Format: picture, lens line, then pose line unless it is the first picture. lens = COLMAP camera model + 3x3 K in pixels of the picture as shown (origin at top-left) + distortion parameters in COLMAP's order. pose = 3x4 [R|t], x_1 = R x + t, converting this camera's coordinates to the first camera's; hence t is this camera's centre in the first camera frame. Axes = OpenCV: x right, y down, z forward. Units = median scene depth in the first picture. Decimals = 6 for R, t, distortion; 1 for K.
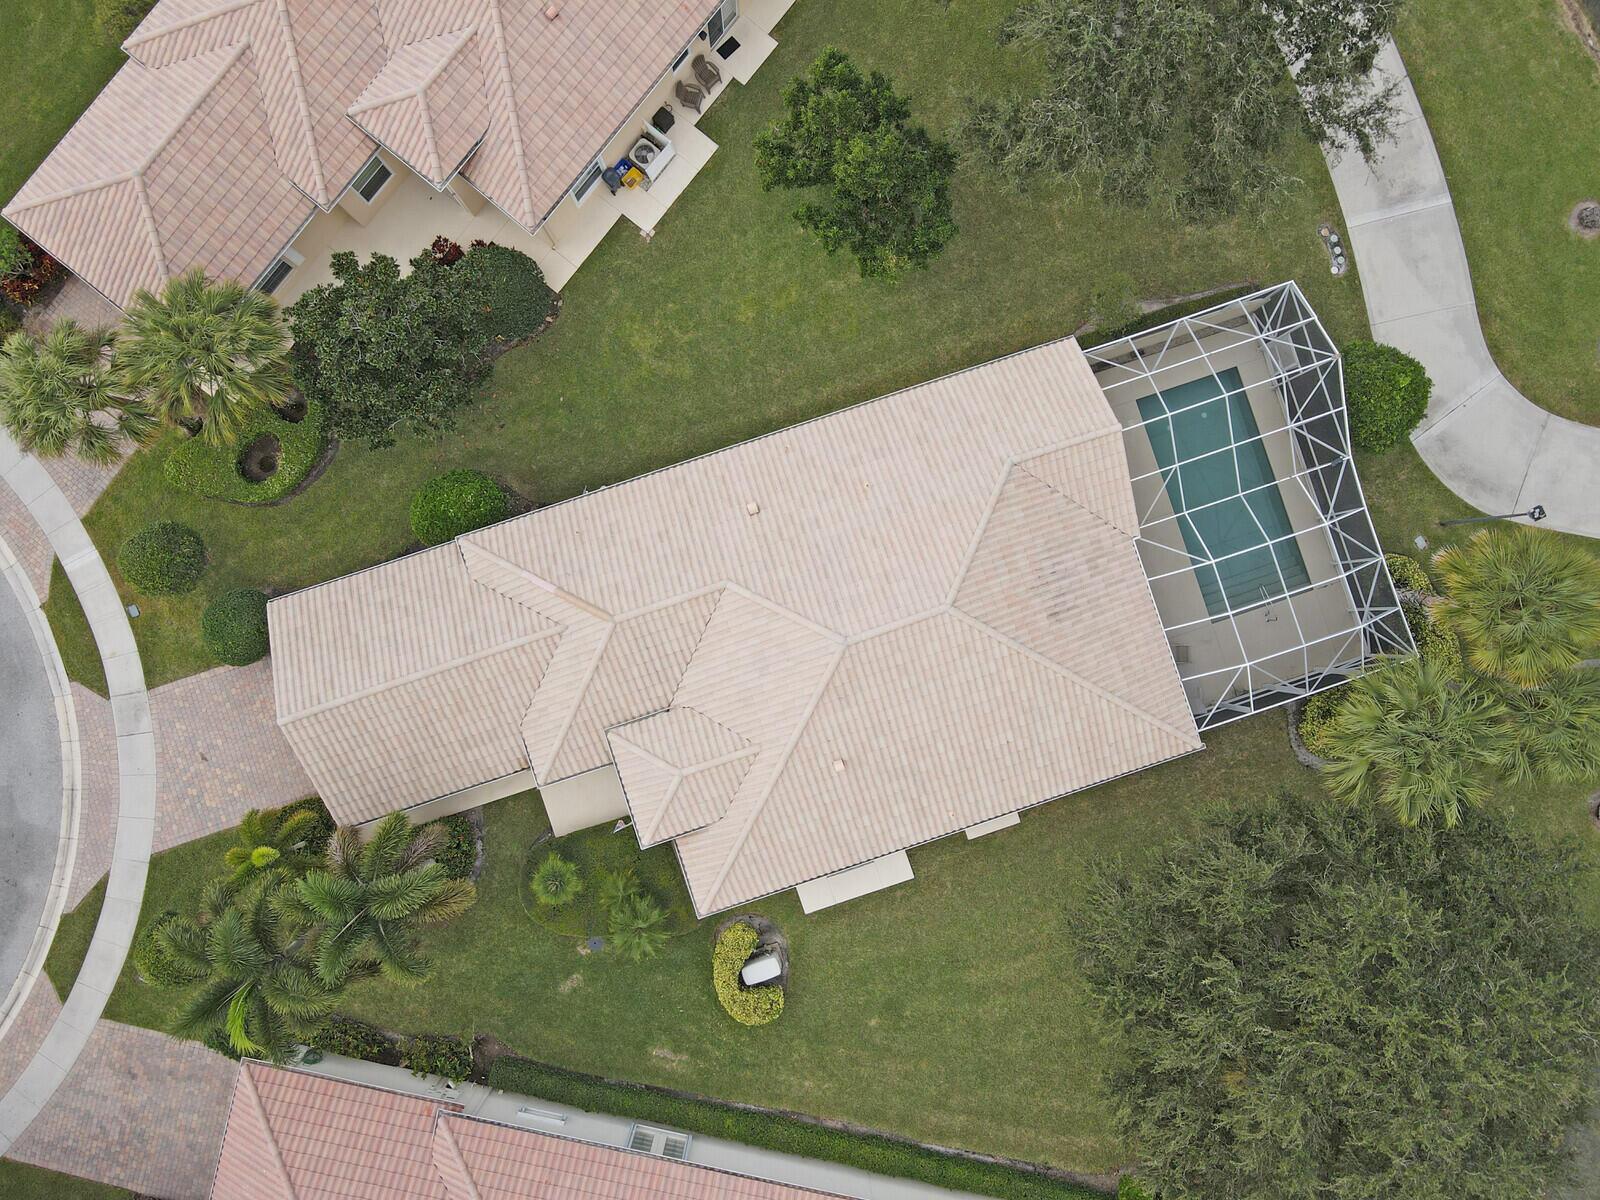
lens RADIAL K [[1175.9, 0, 804.8], [0, 1175.9, 593.5], [0, 0, 1]] dist [-0.009395, 0.040477]
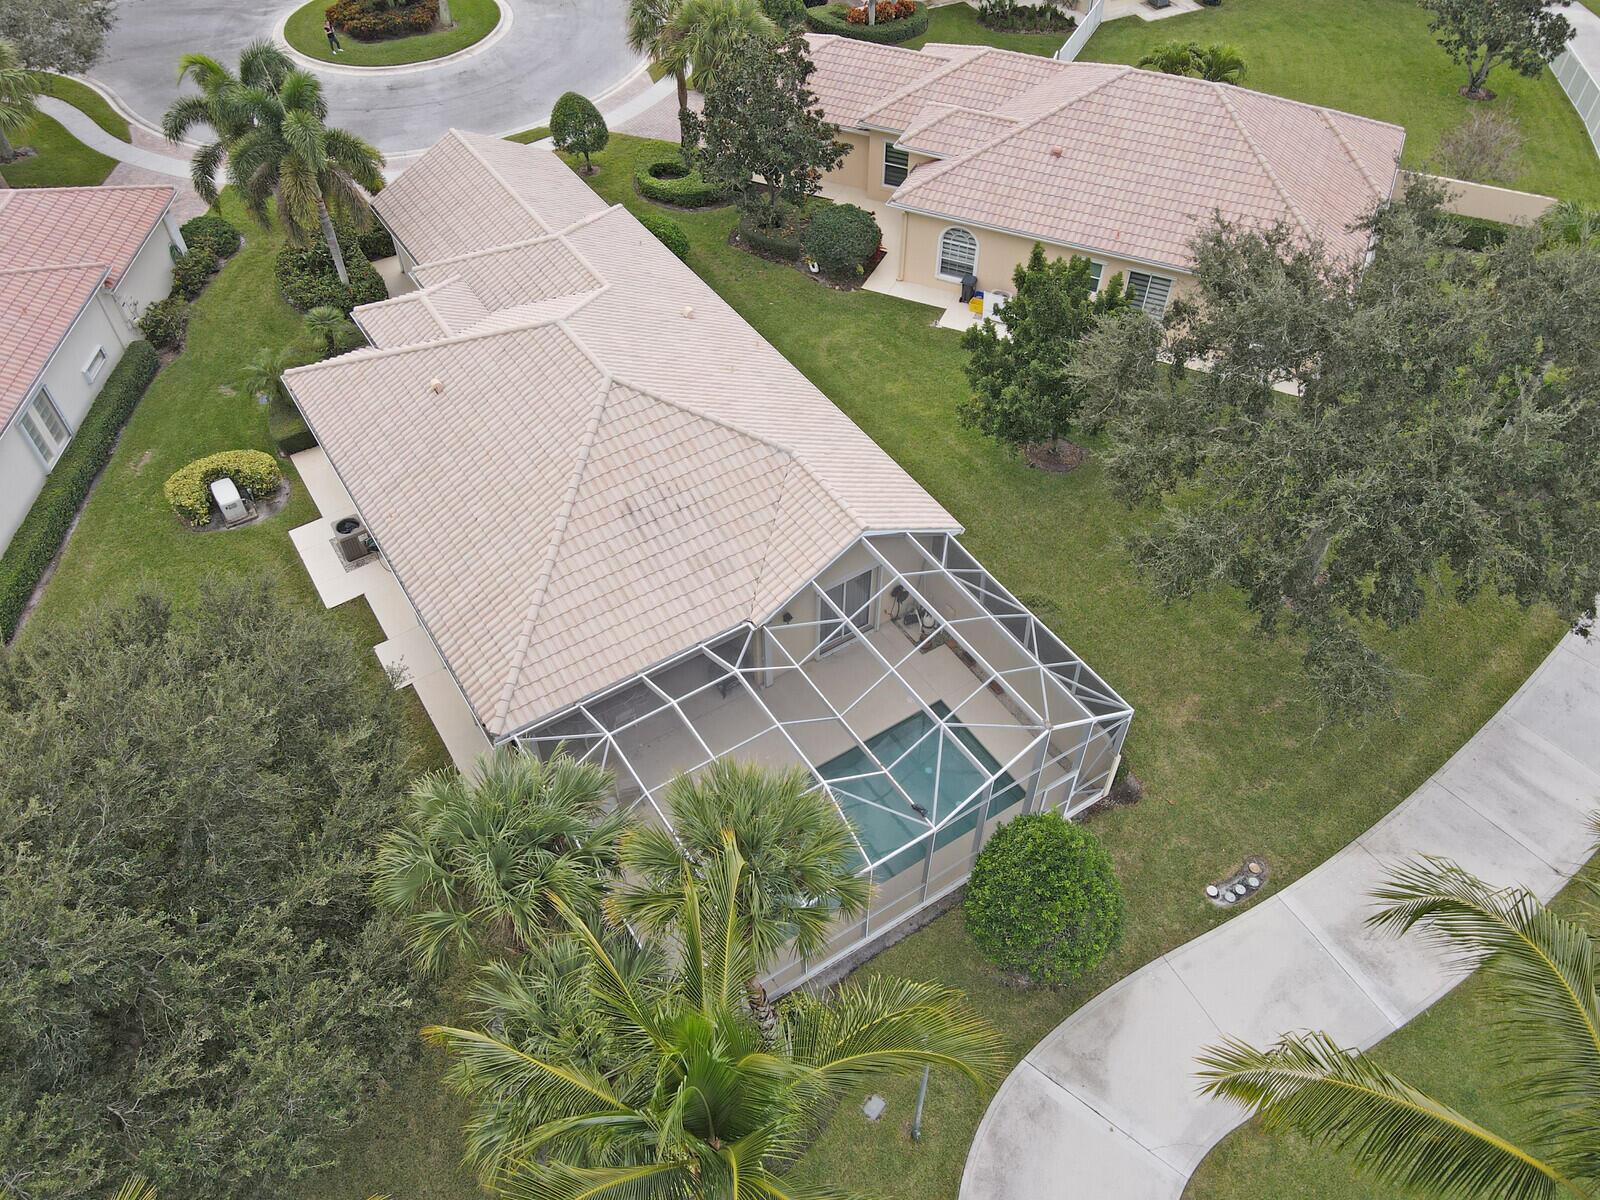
lens RADIAL K [[1175.9, 0, 804.8], [0, 1175.9, 593.5], [0, 0, 1]] dist [-0.009395, 0.040477]
pose [[0.253331, 0.705140, -0.662270, 0.752939], [-0.966983, 0.204196, -0.152475, 0.031780], [0.027716, 0.679030, 0.733587, 0.371325]]
